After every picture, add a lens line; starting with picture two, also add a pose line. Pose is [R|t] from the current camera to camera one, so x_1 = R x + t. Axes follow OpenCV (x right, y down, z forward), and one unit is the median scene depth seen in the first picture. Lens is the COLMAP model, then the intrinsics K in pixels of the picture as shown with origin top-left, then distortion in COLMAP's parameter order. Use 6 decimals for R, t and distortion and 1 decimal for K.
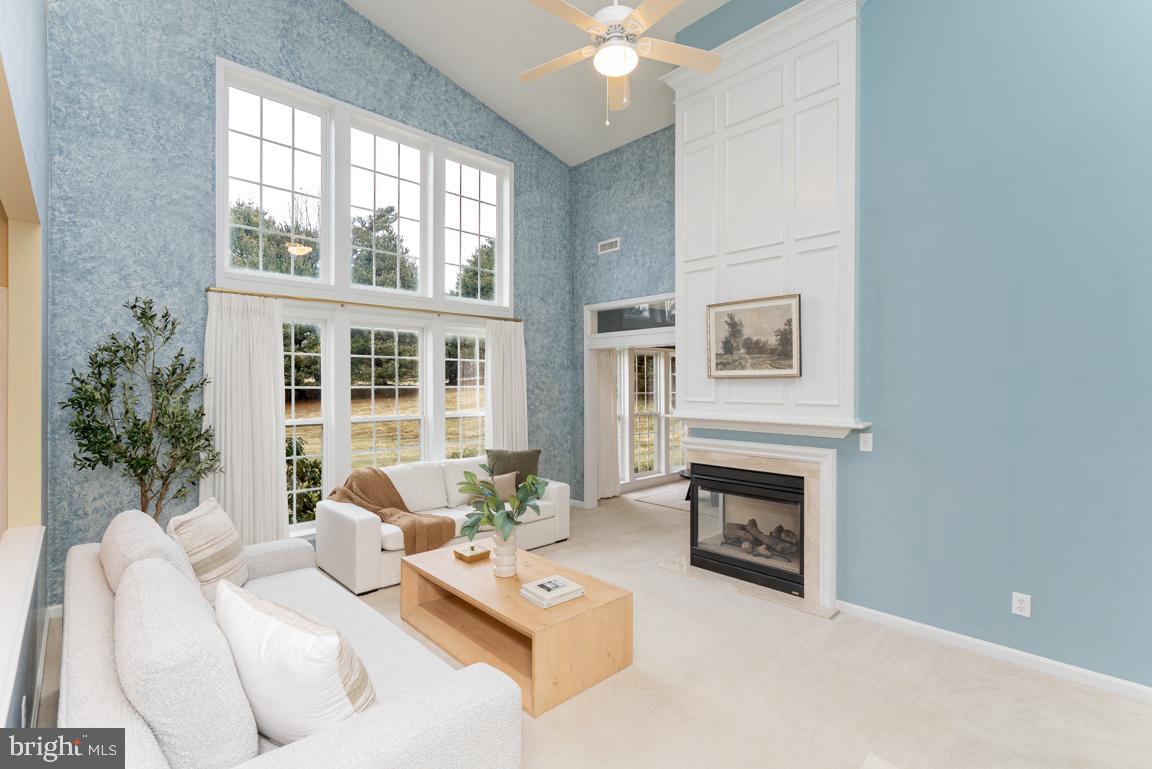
lens RADIAL K [[525.4, 0, 576.0], [0, 525.4, 384.5], [0, 0, 1]] dist [0.000874, 0.000417]
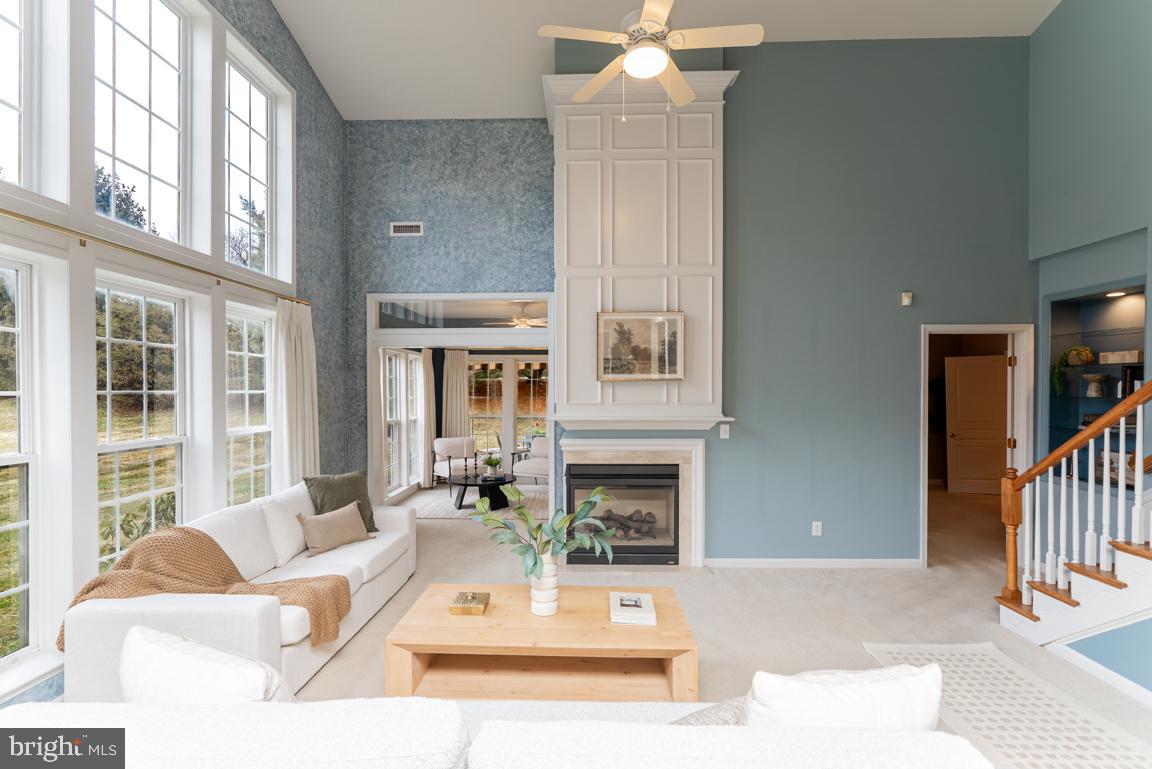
lens RADIAL K [[527.8, 0, 573.4], [0, 527.8, 391.8], [0, 0, 1]] dist [0.000345, 0.000661]
pose [[0.714326, -0.005075, 0.699794, -0.377328], [0.004008, 0.999987, 0.003160, 0.003831], [-0.699801, 0.000548, 0.714337, 0.198508]]
